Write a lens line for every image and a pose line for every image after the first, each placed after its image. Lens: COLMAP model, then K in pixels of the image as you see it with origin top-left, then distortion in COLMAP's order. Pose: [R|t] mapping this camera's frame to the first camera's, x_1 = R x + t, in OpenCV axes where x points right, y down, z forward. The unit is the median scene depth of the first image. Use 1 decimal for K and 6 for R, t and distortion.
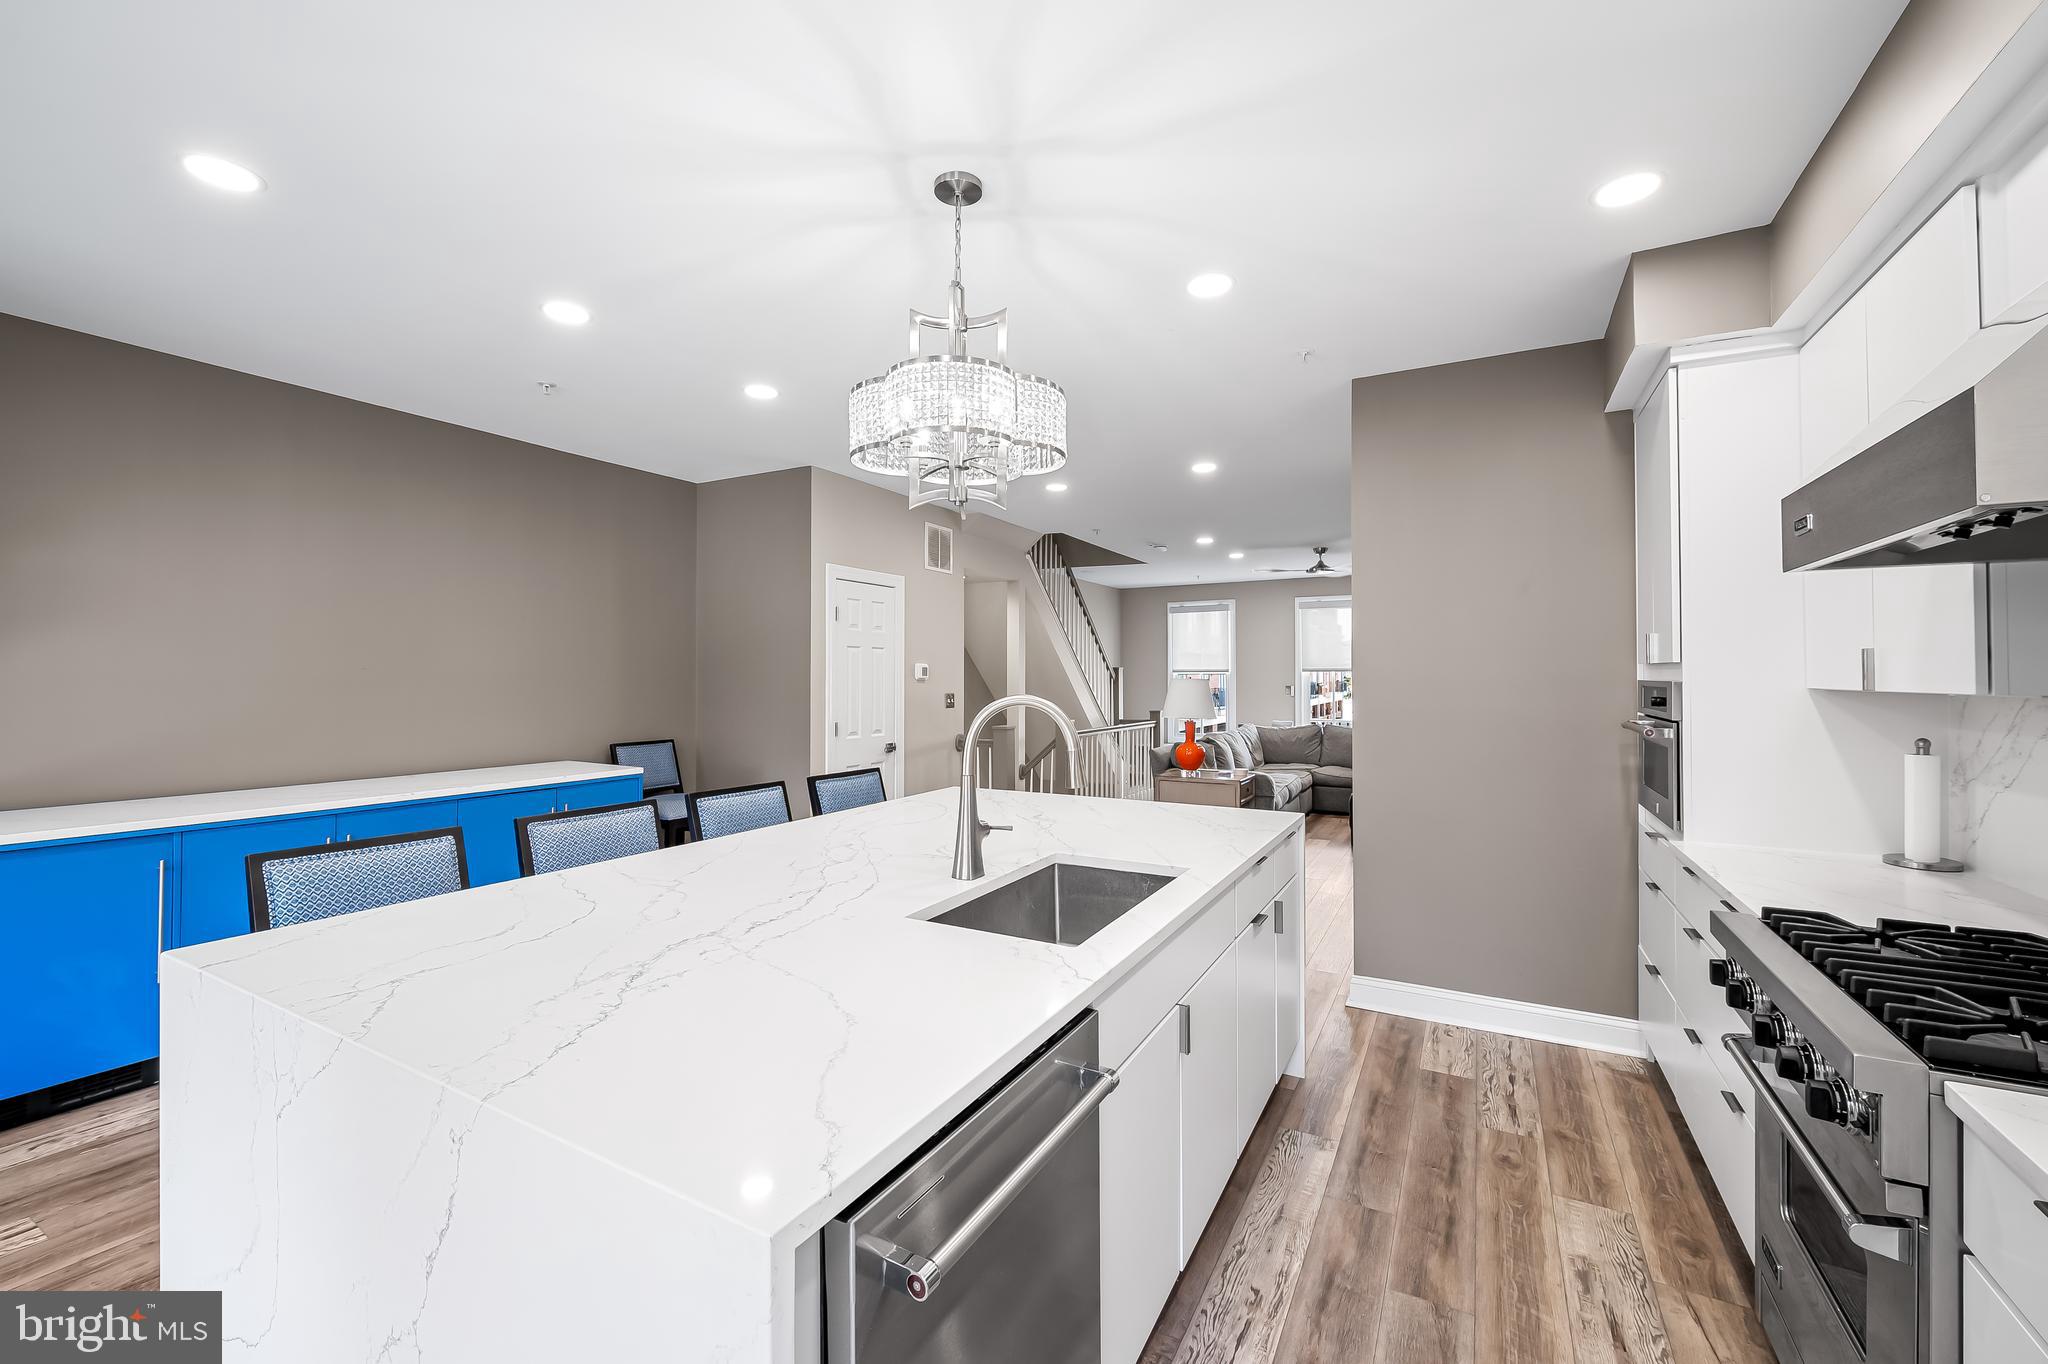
lens RADIAL K [[815.6, 0, 1031.9], [0, 815.6, 677.1], [0, 0, 1]] dist [-0.004038, -0.001146]
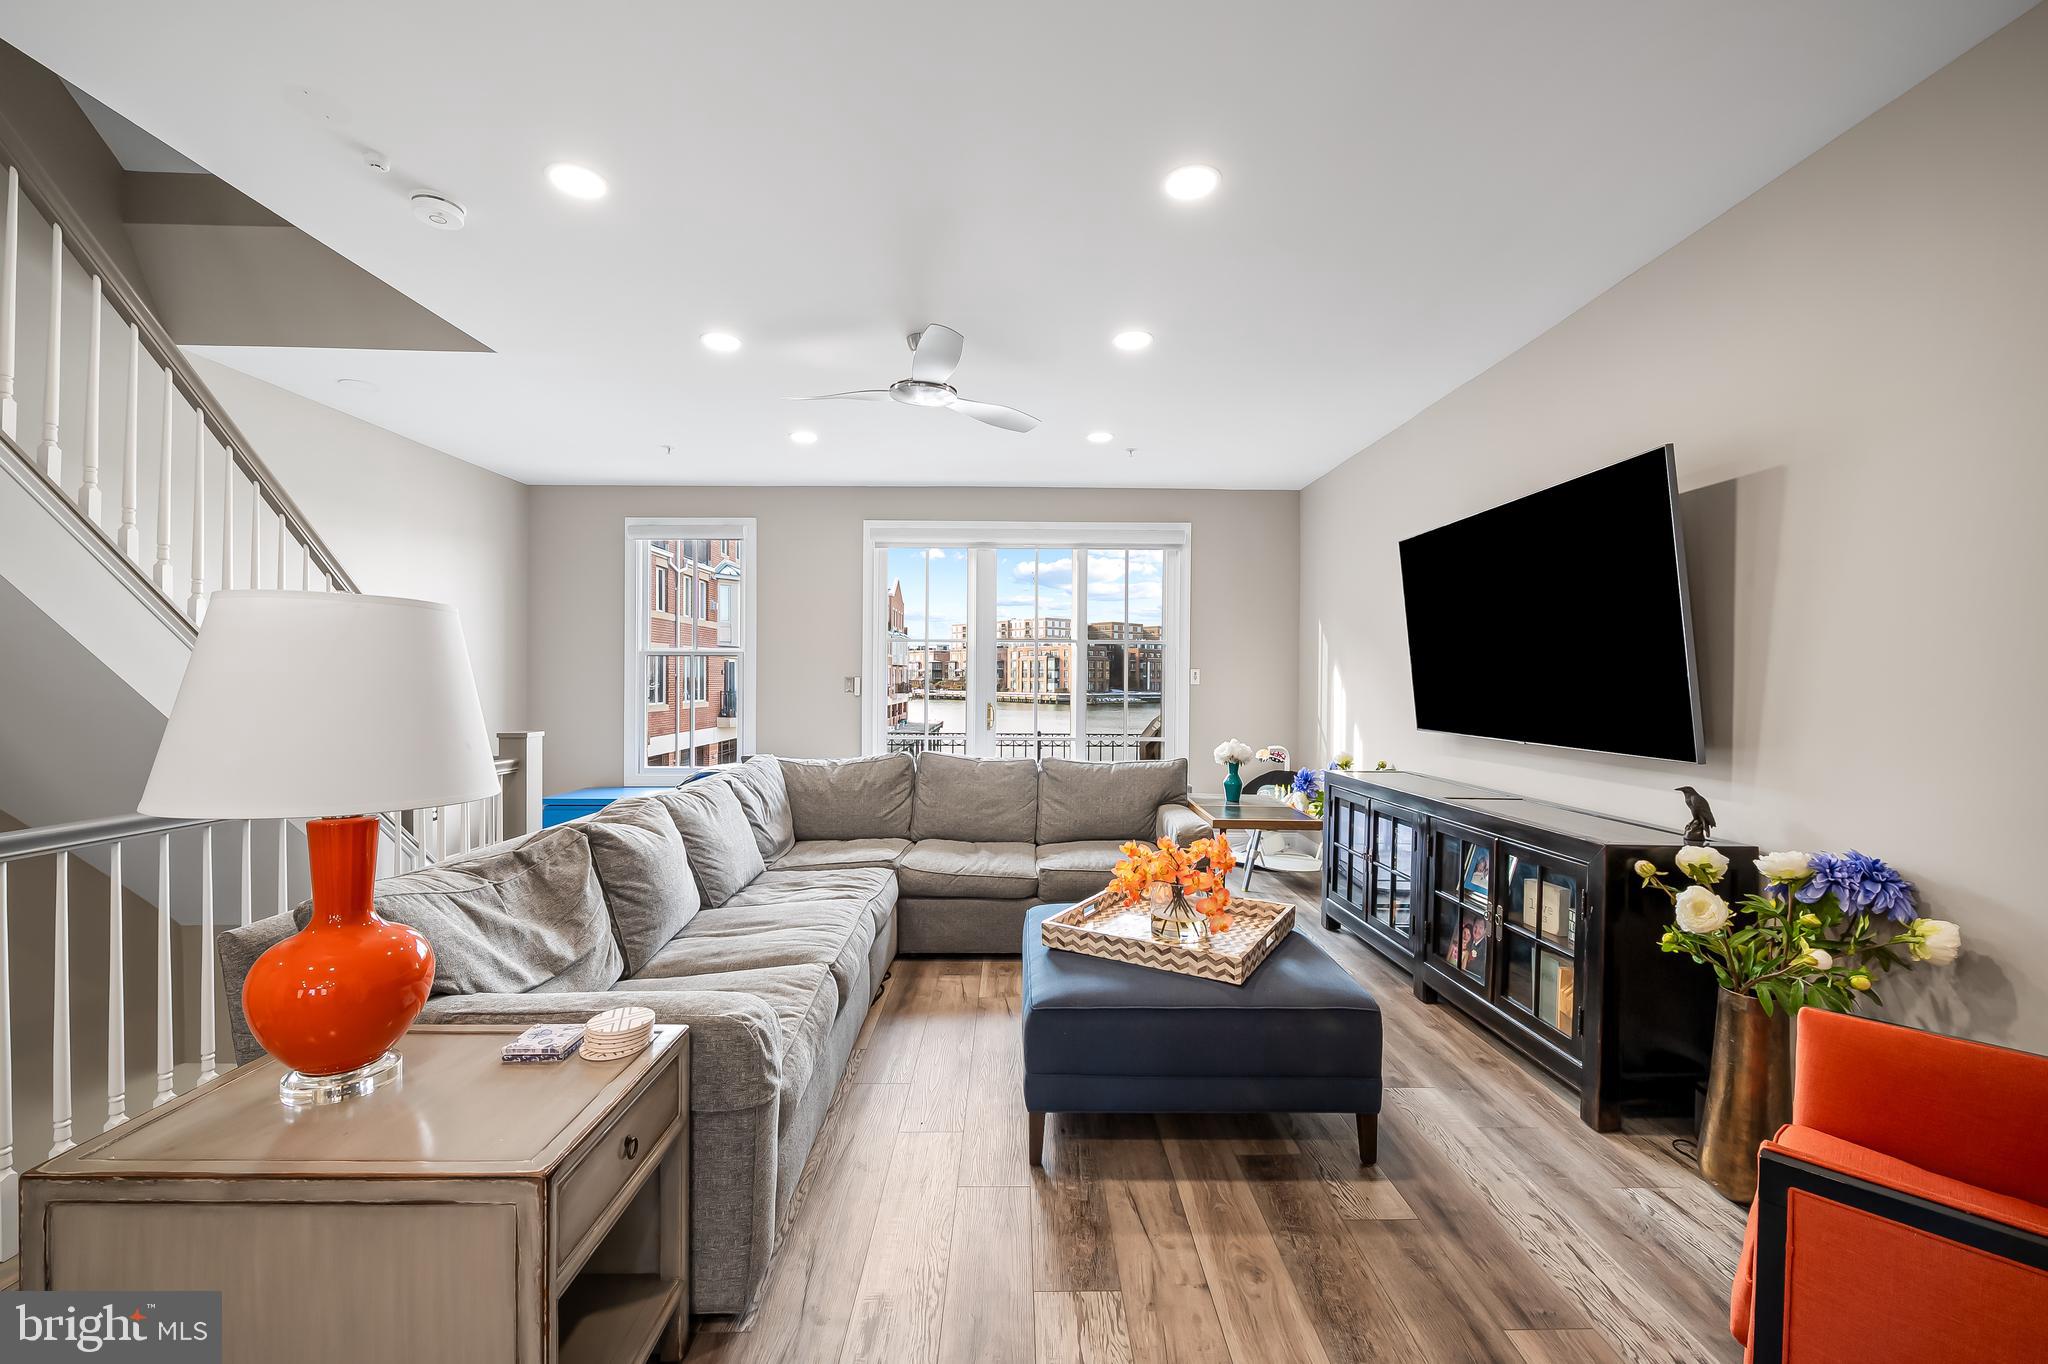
lens RADIAL K [[815.6, 0, 1032.1], [0, 815.6, 682.2], [0, 0, 1]] dist [-0.004038, -0.001146]
pose [[0.862863, 0.007210, 0.505386, 0.177224], [-0.009066, 0.999958, 0.001214, 0.016081], [-0.505356, -0.005630, 0.862892, 0.564652]]
